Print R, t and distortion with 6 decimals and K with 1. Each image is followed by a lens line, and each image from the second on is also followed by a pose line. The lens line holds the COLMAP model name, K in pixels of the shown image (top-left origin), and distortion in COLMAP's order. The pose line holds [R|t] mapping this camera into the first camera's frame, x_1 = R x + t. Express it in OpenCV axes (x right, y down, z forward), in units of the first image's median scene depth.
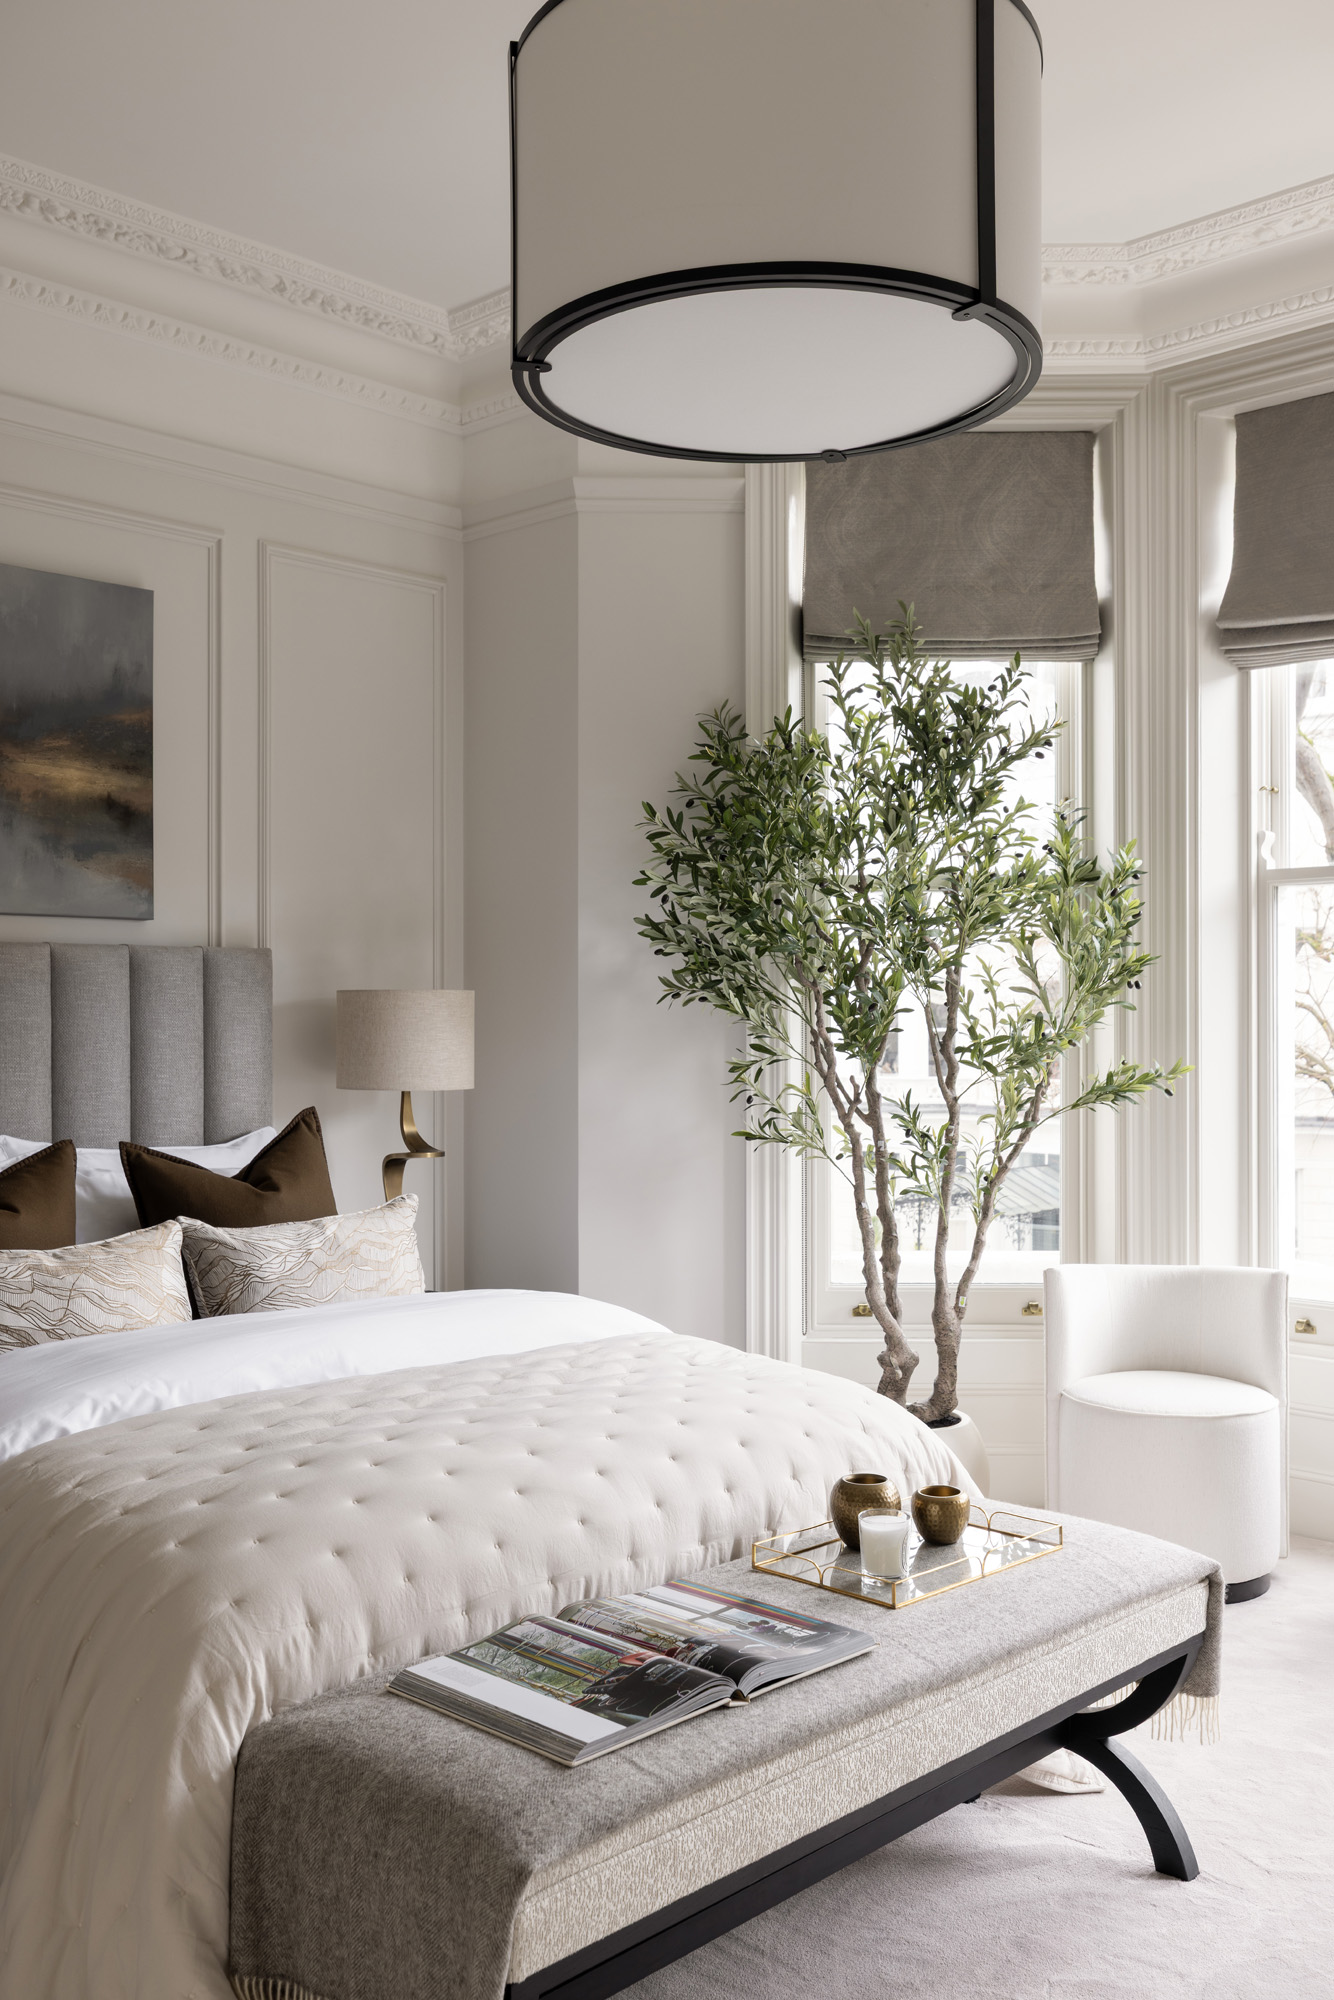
lens RADIAL K [[1871.5, 0, 666.7], [0, 1871.5, 1000.4], [0, 0, 1]] dist [0.031246, 0.000000]
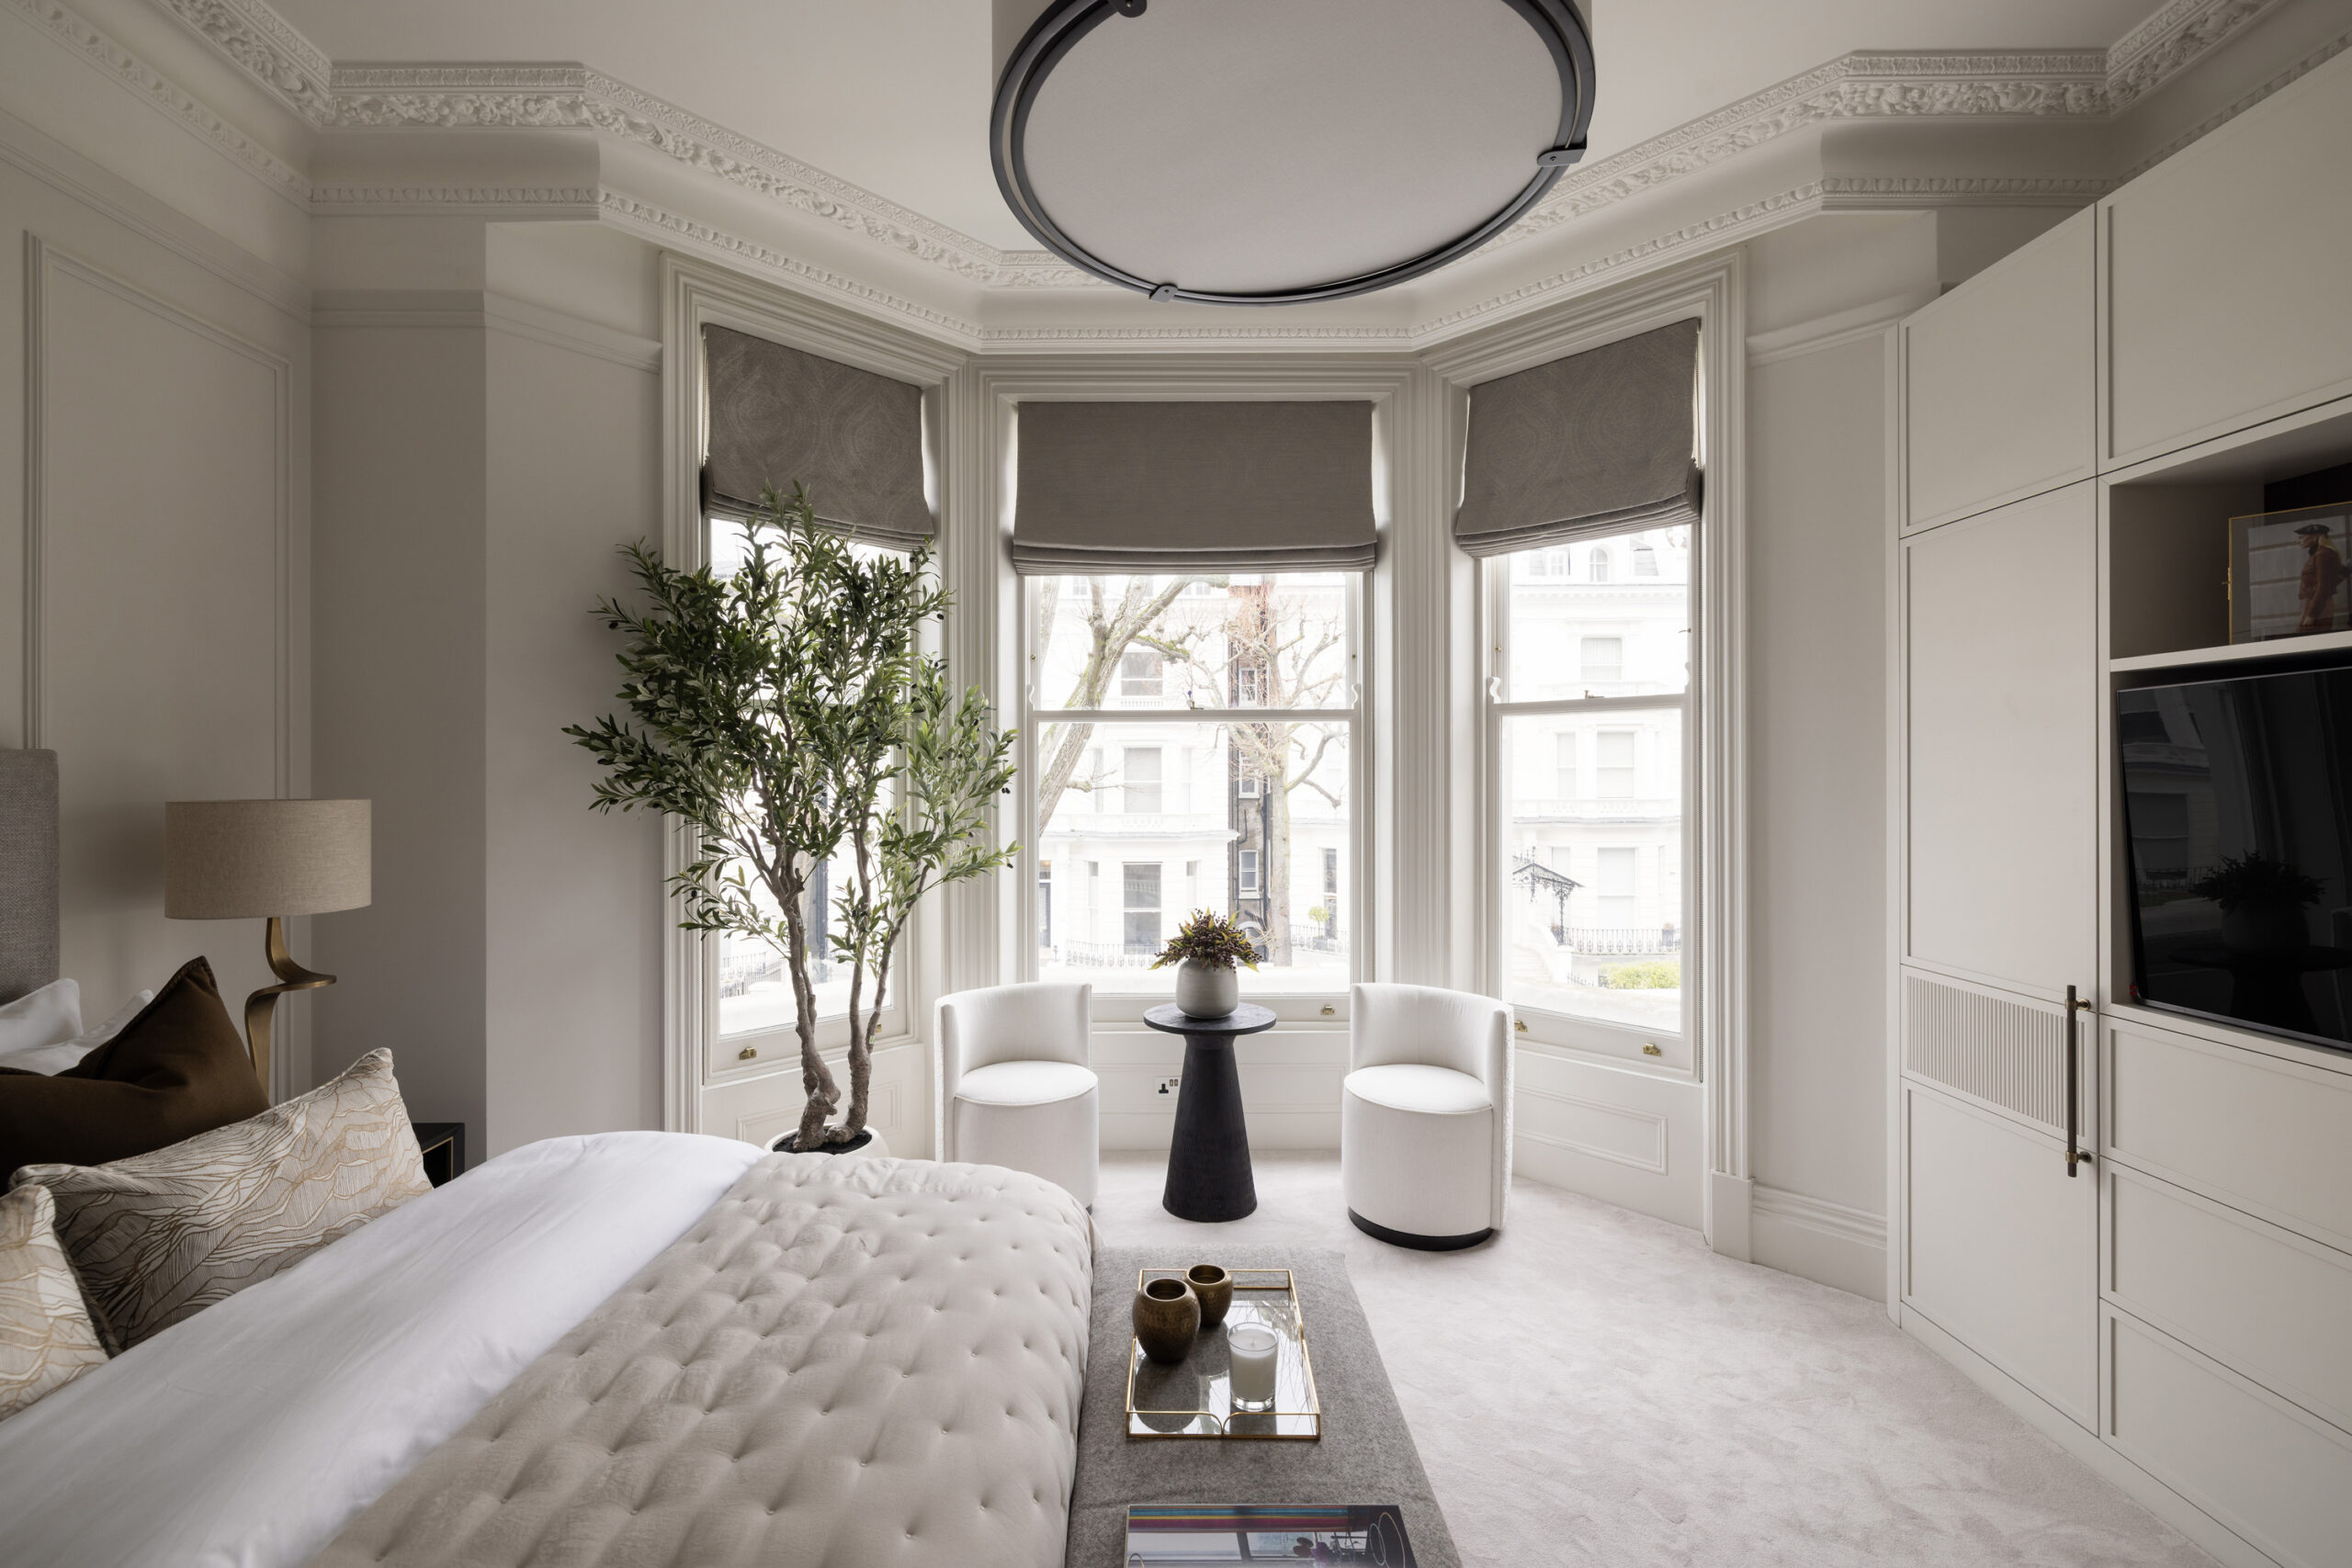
lens RADIAL K [[1010.5, 0, 1177.7], [0, 1010.5, 778.7], [0, 0, 1]] dist [0.007714, -0.001287]
pose [[0.718579, 0.000574, 0.695446, -0.168738], [0.000152, 1.000000, -0.000981, -0.015219], [-0.695446, 0.000811, 0.718578, 0.361561]]
